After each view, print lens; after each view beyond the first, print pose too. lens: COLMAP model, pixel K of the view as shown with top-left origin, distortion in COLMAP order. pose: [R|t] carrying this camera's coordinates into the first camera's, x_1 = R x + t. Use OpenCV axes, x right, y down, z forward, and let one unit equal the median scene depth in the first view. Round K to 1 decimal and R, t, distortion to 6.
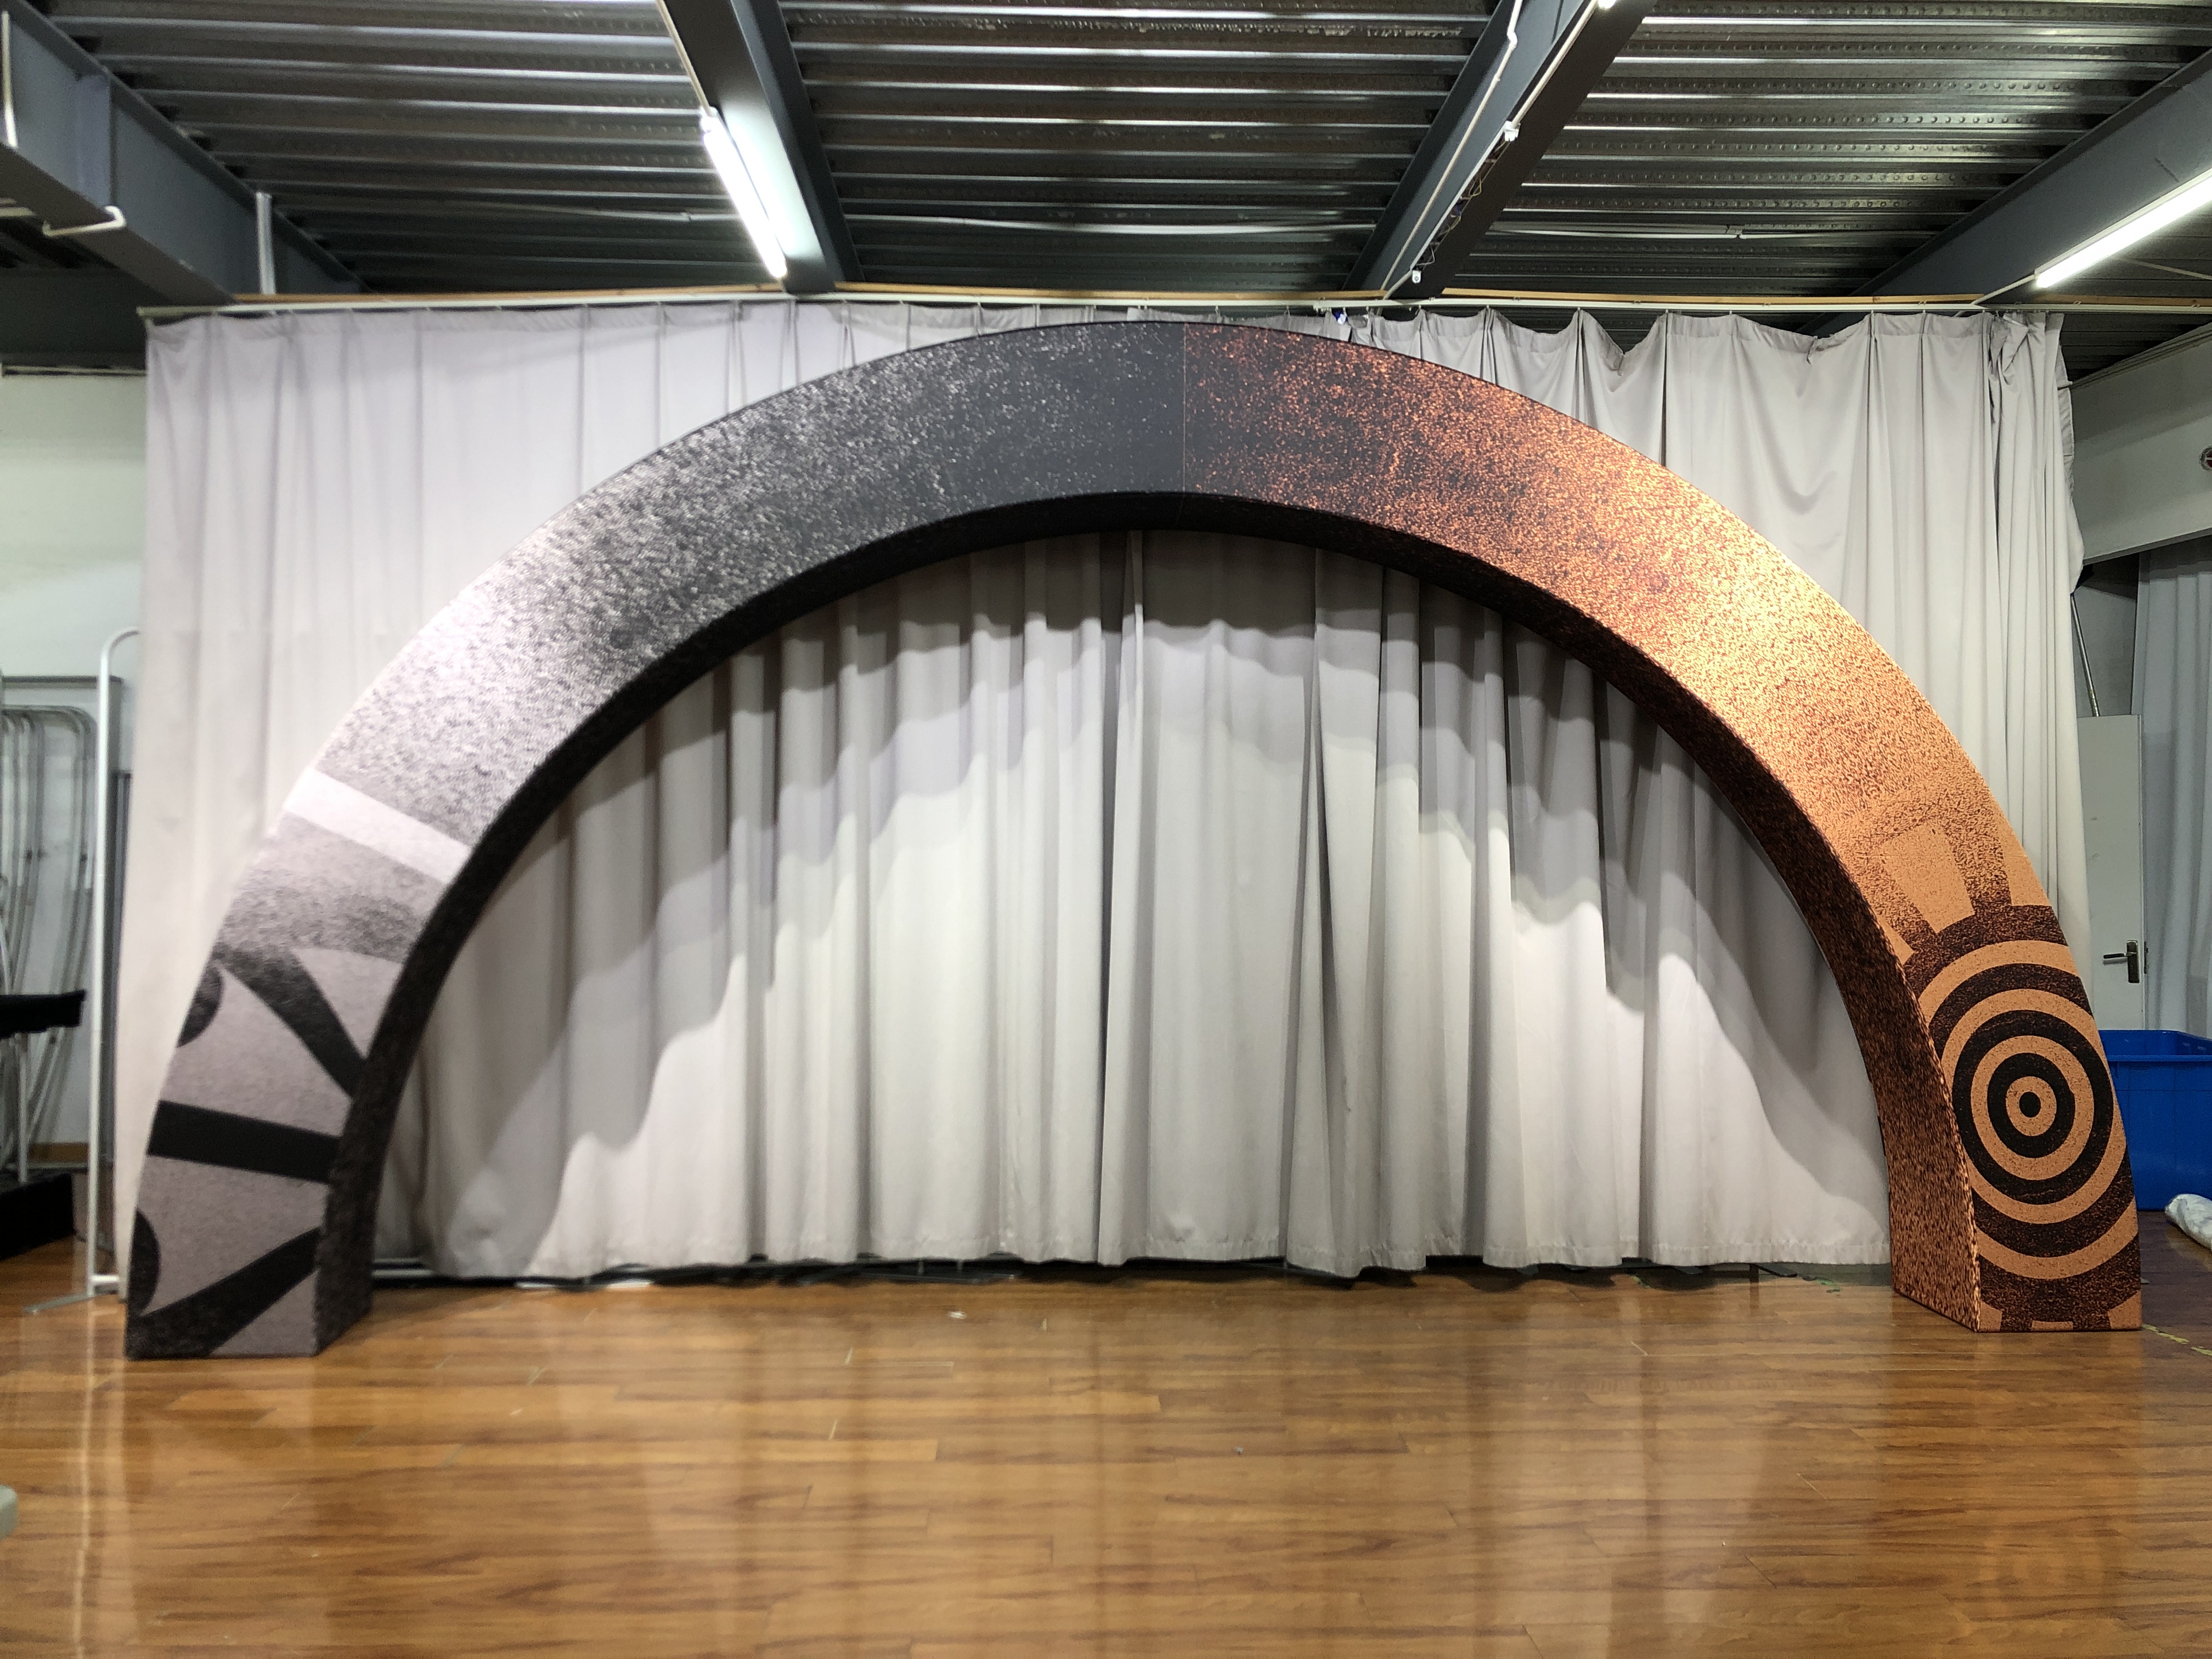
lens RADIAL K [[1808.4, 0, 1111.8], [0, 1808.4, 806.5], [0, 0, 1]] dist [0.005772, -0.001688]
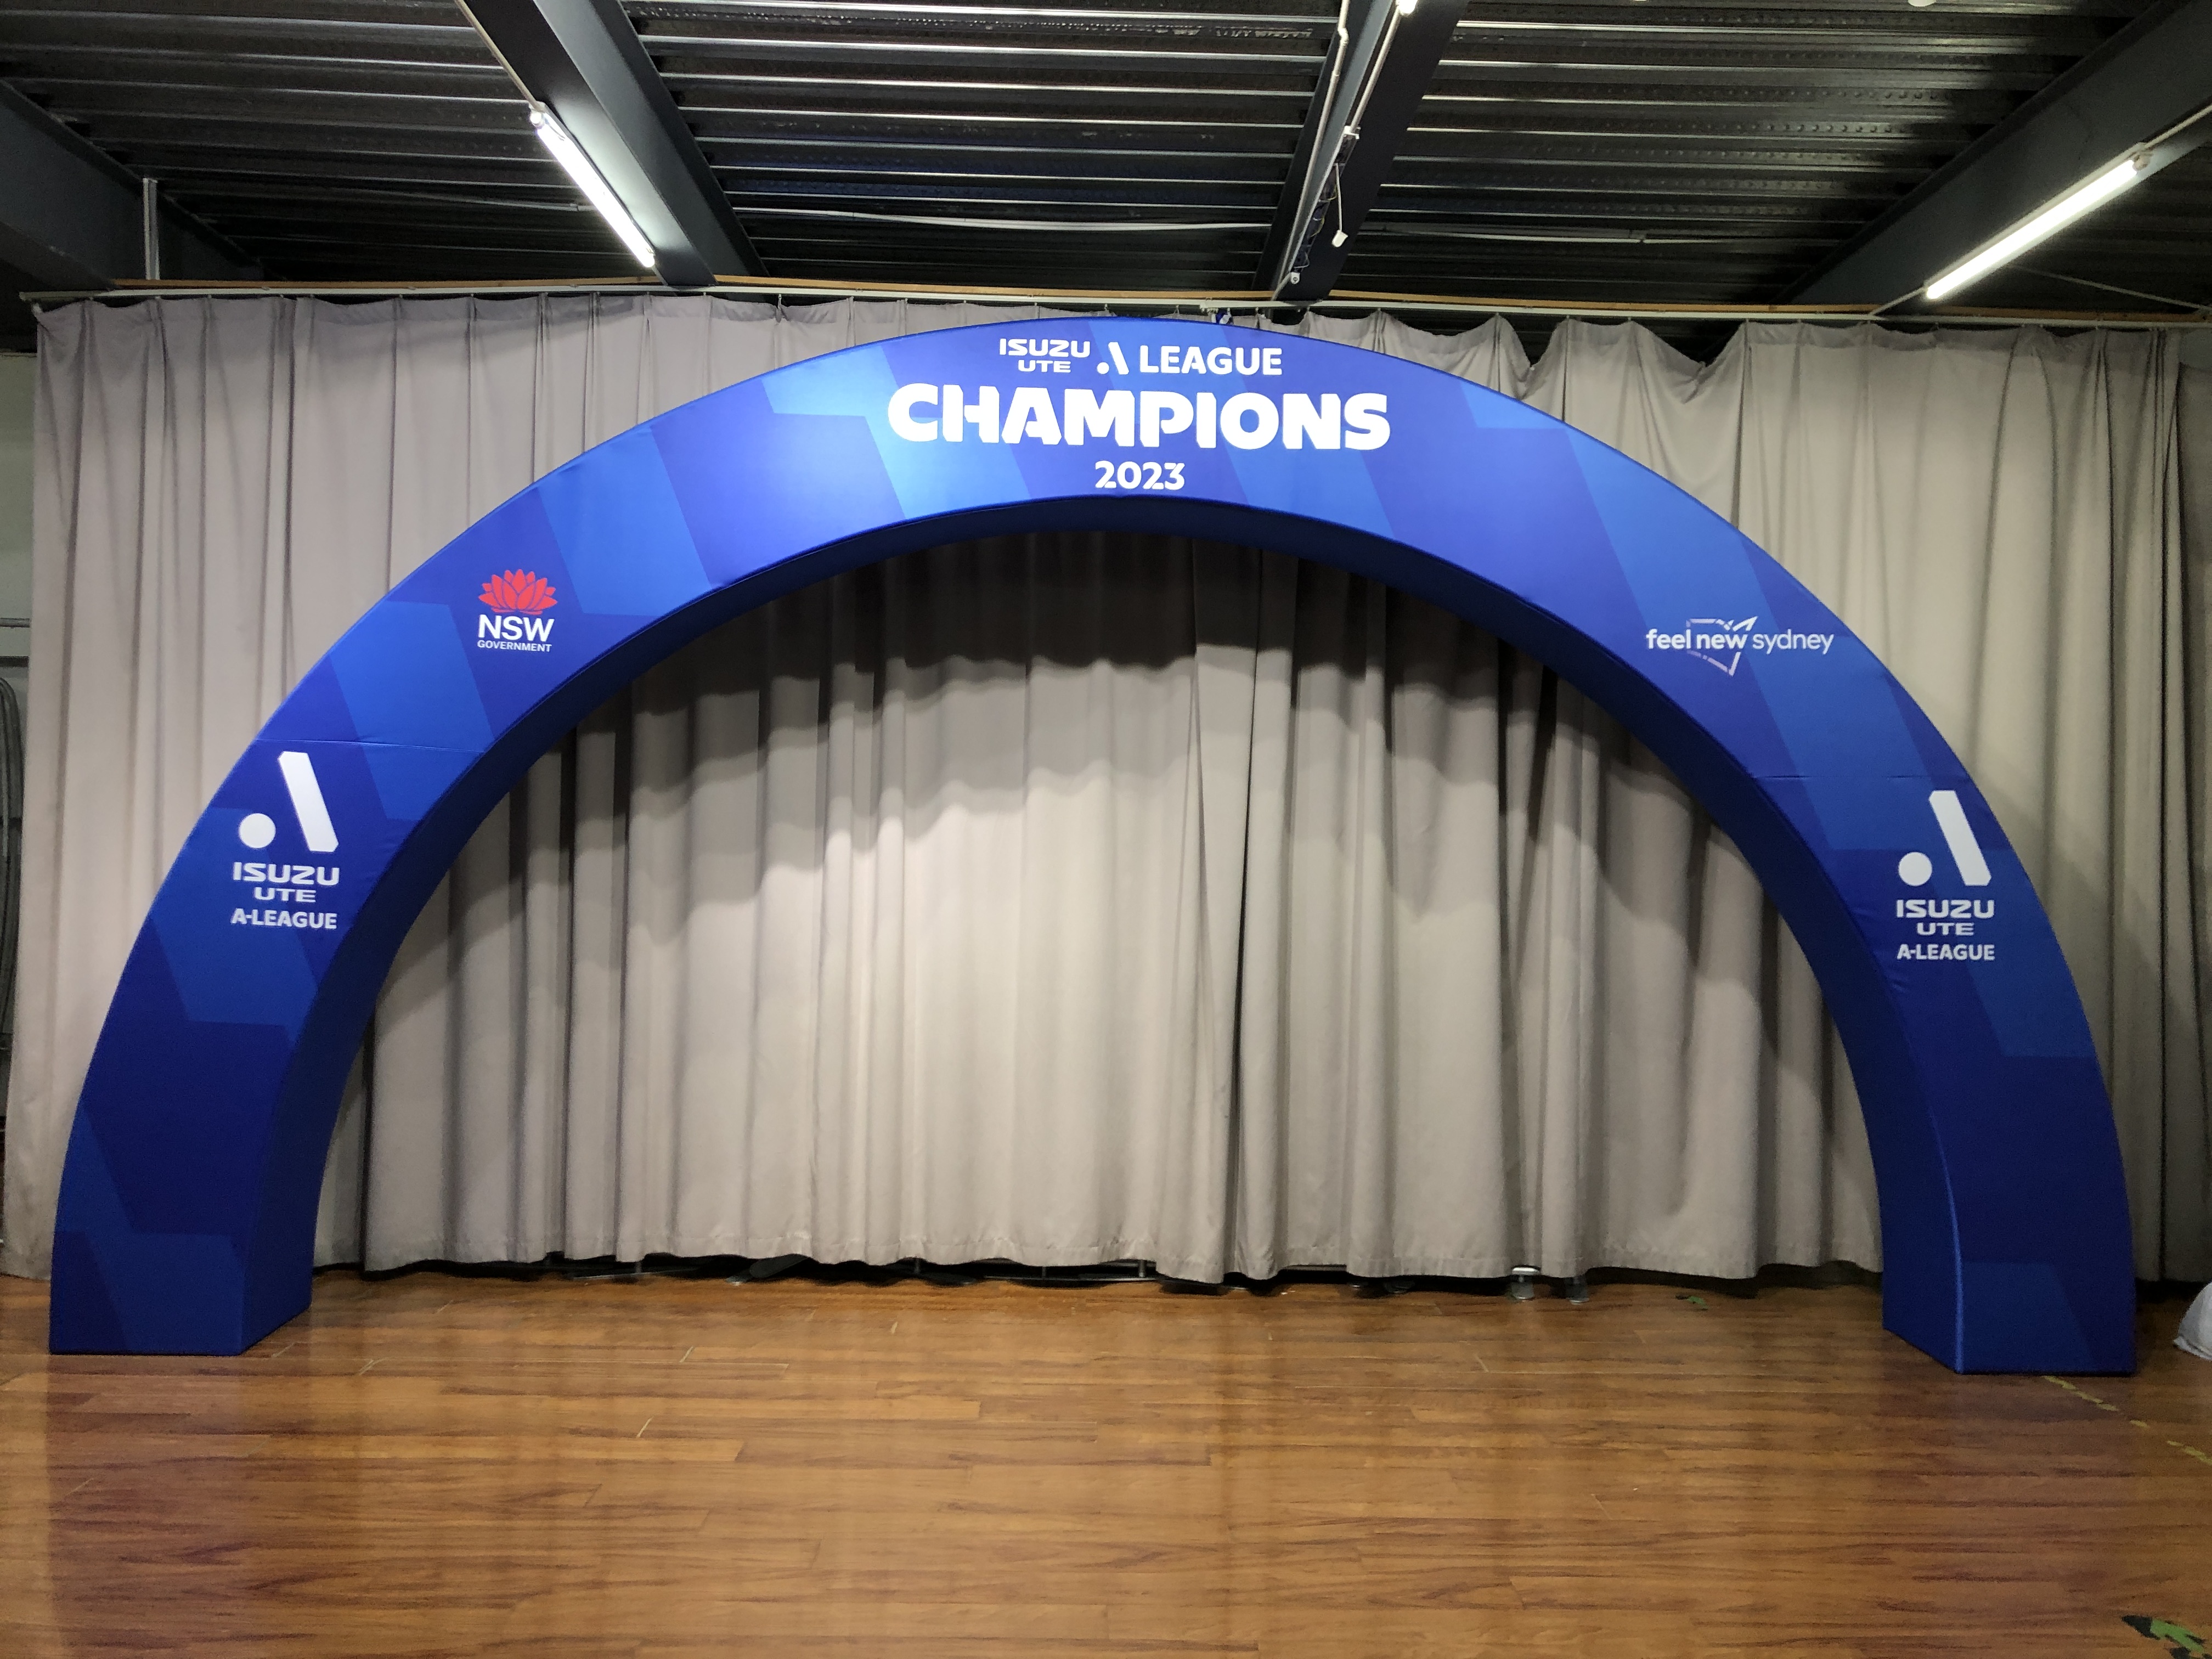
lens RADIAL K [[1808.4, 0, 1128.6], [0, 1808.4, 826.1], [0, 0, 1]] dist [0.005772, -0.001688]
pose [[0.999726, 0.018568, -0.014269, 0.116095], [-0.018362, 0.999727, 0.014429, -0.007688], [0.014533, -0.014163, 0.999794, 0.005818]]
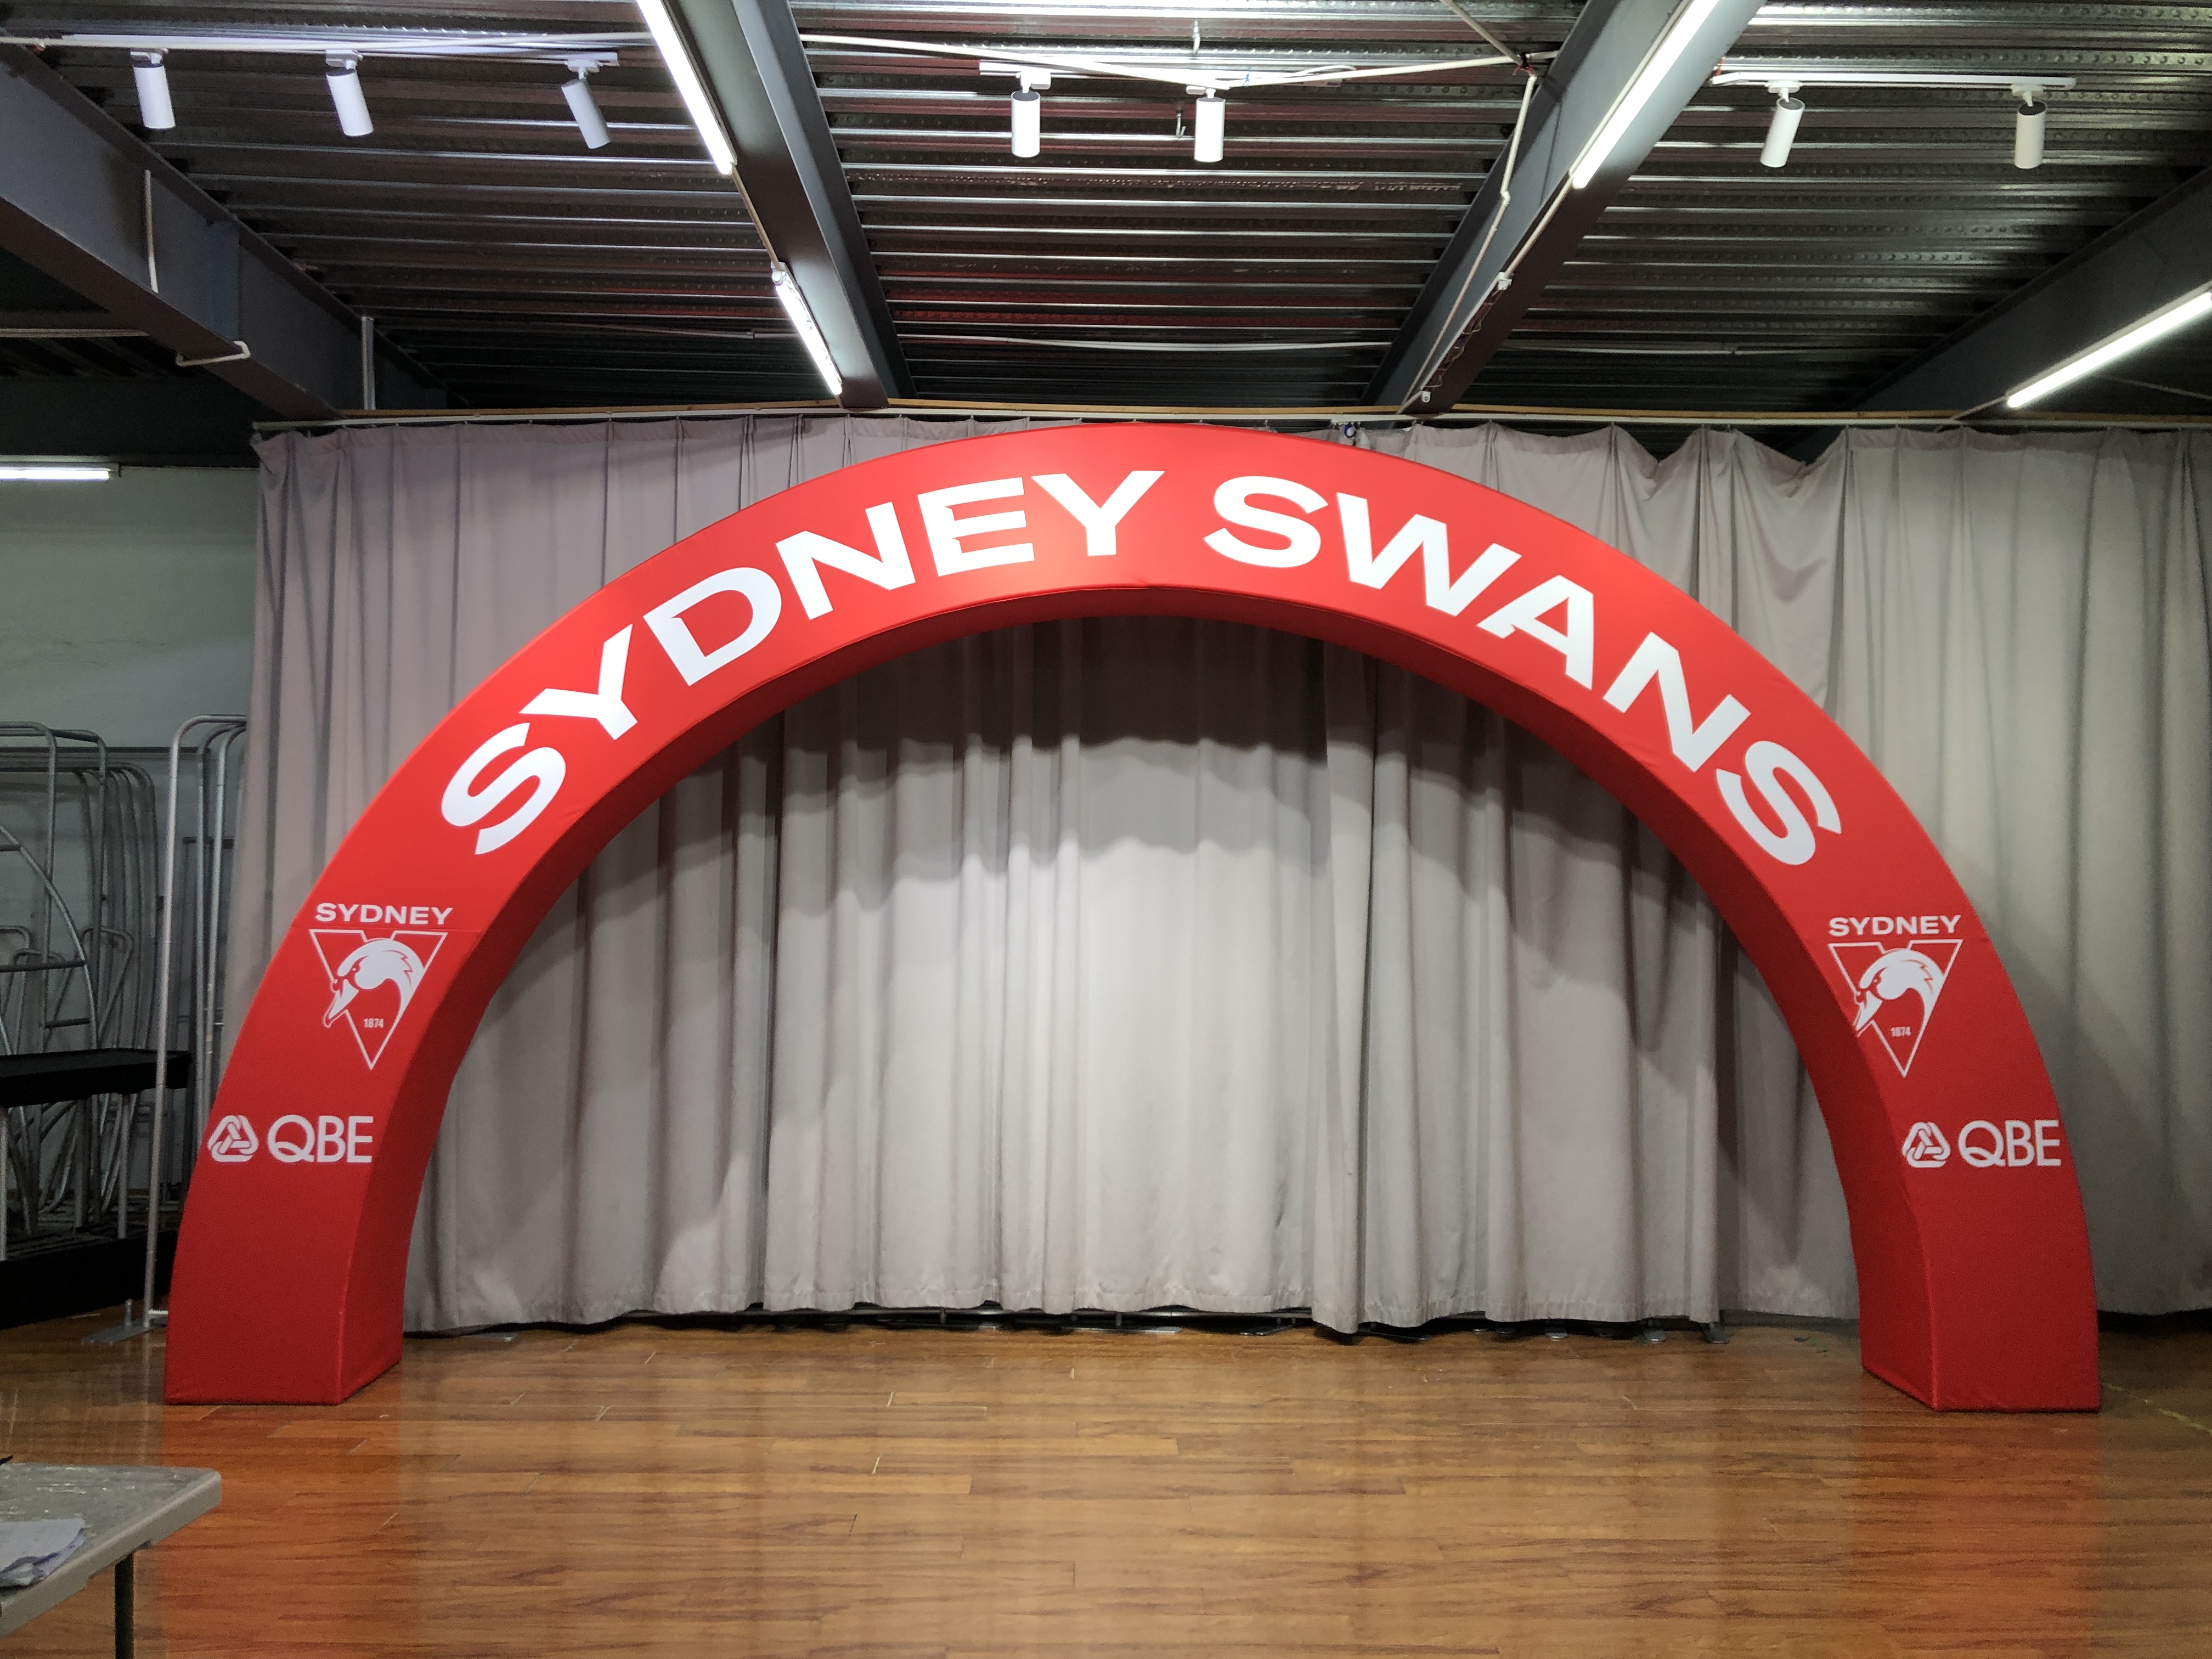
lens RADIAL K [[1808.4, 0, 1113.5], [0, 1808.4, 810.1], [0, 0, 1]] dist [0.005772, -0.001688]
pose [[0.999715, 0.006938, -0.022821, 0.010084], [-0.007527, 0.999638, -0.025830, -0.021115], [0.022634, 0.025994, 0.999406, -0.090679]]
